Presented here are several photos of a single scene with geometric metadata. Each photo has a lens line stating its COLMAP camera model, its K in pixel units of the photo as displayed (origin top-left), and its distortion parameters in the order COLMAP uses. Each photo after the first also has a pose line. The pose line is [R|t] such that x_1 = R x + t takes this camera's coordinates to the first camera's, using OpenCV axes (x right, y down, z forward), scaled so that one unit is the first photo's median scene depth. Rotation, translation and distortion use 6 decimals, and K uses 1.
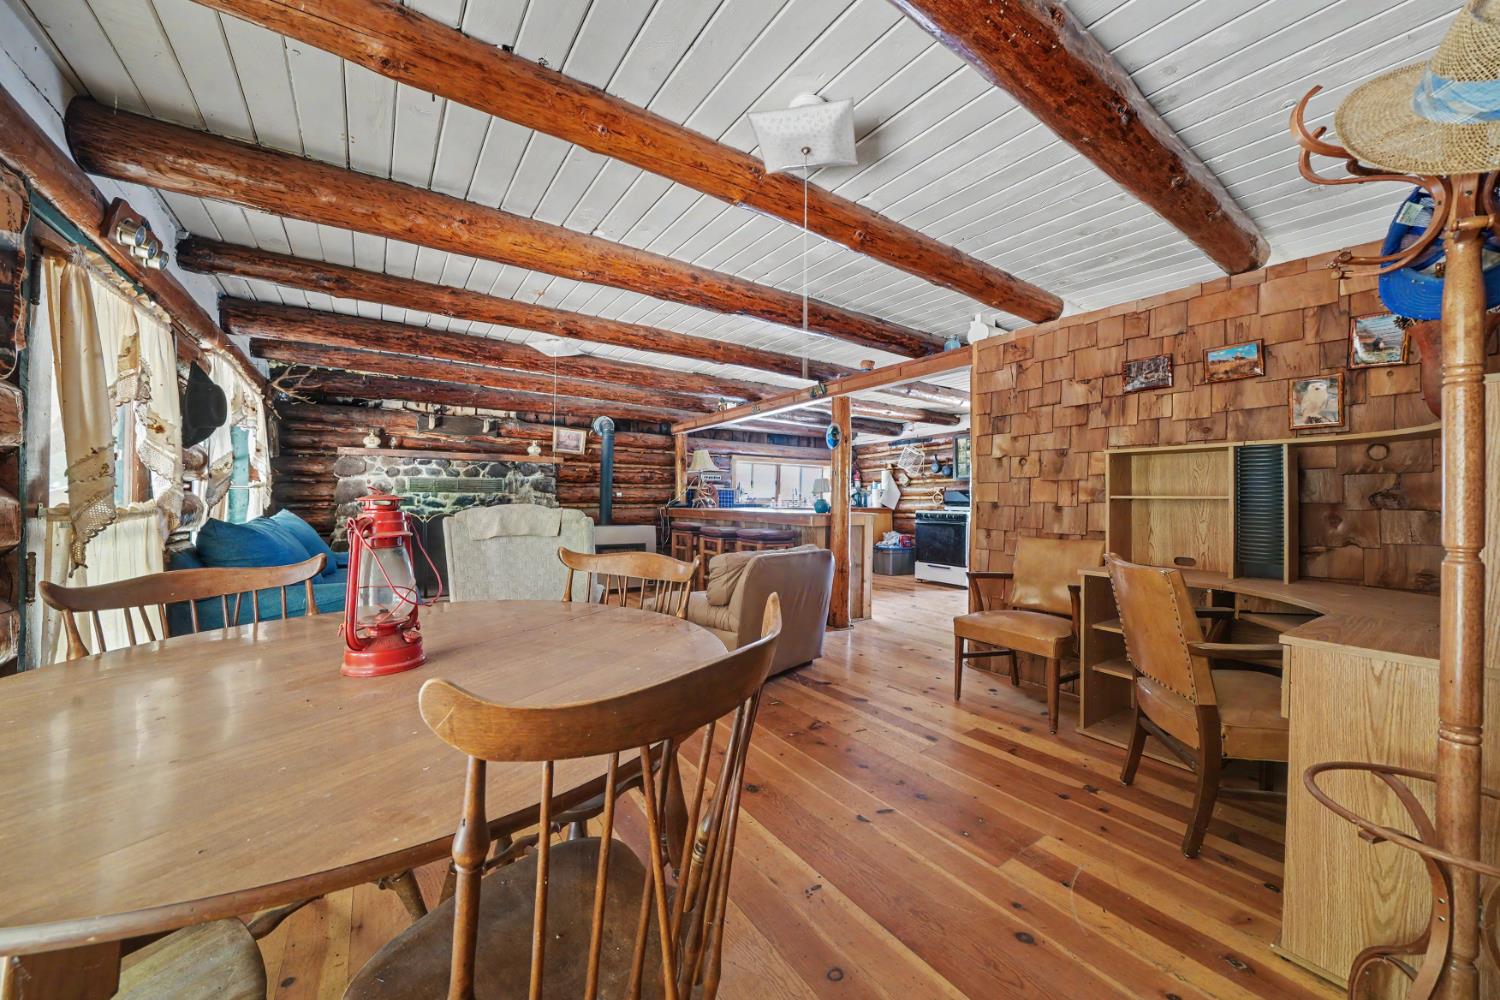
lens RADIAL K [[550.0, 0, 750.0], [0, 550.0, 500.0], [0, 0, 1]] dist [-0.001945, -0.000179]
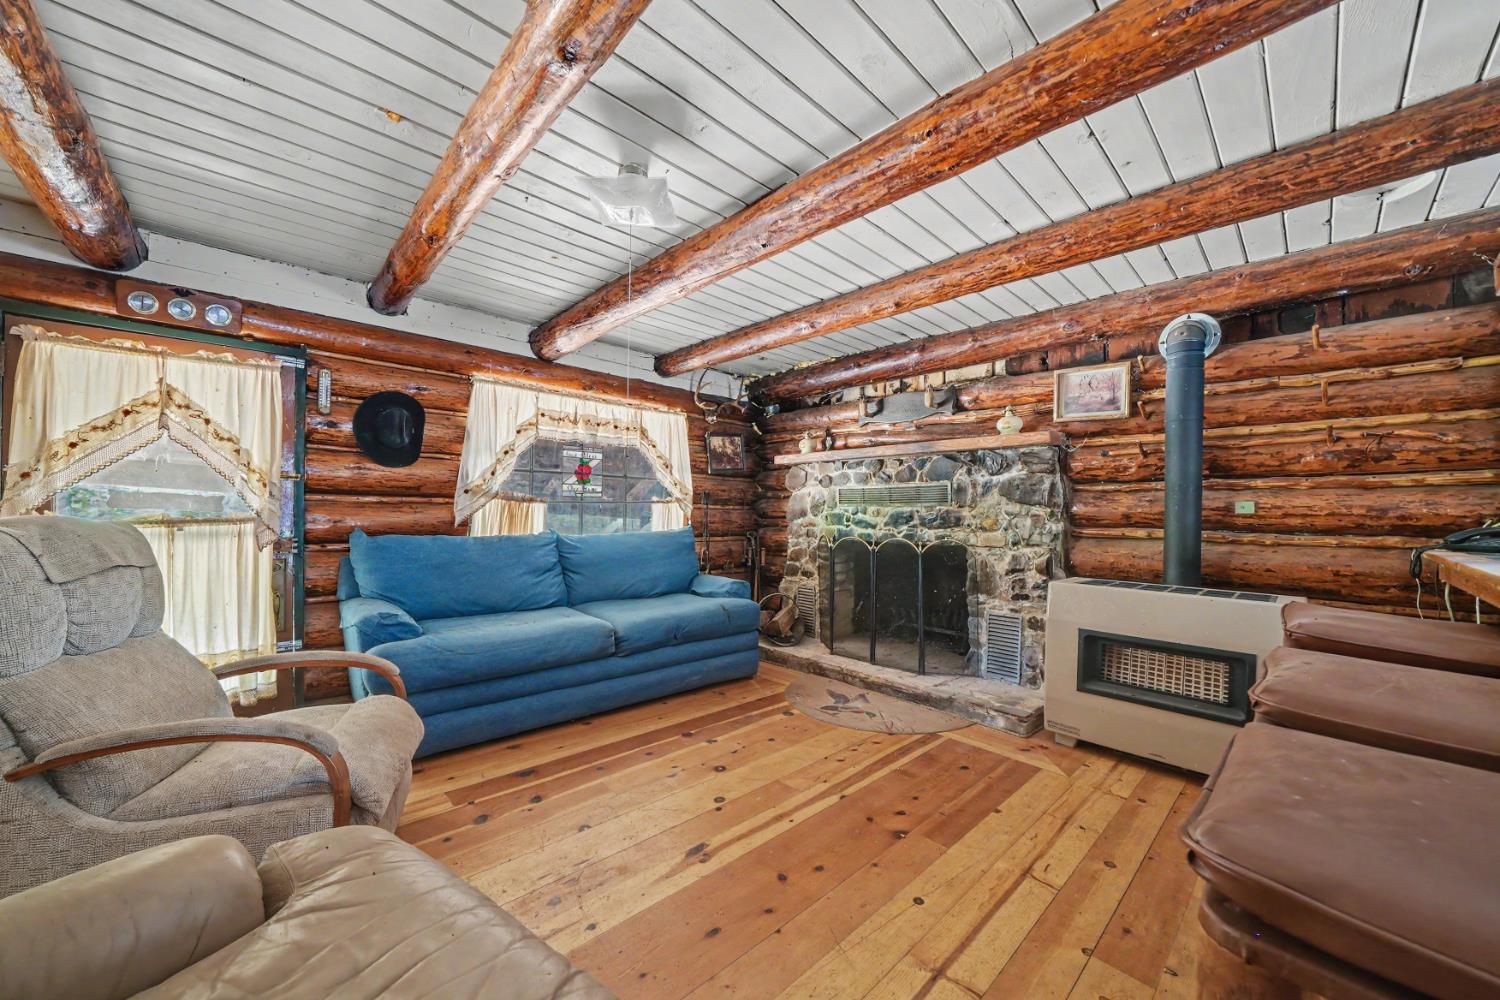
lens RADIAL K [[550.0, 0, 750.0], [0, 550.0, 500.0], [0, 0, 1]] dist [-0.001945, -0.000179]
pose [[0.150339, -0.024897, -0.988321, 0.092525], [-0.009181, 0.999605, -0.026578, -0.002242], [0.988592, 0.013070, 0.150051, 0.697284]]
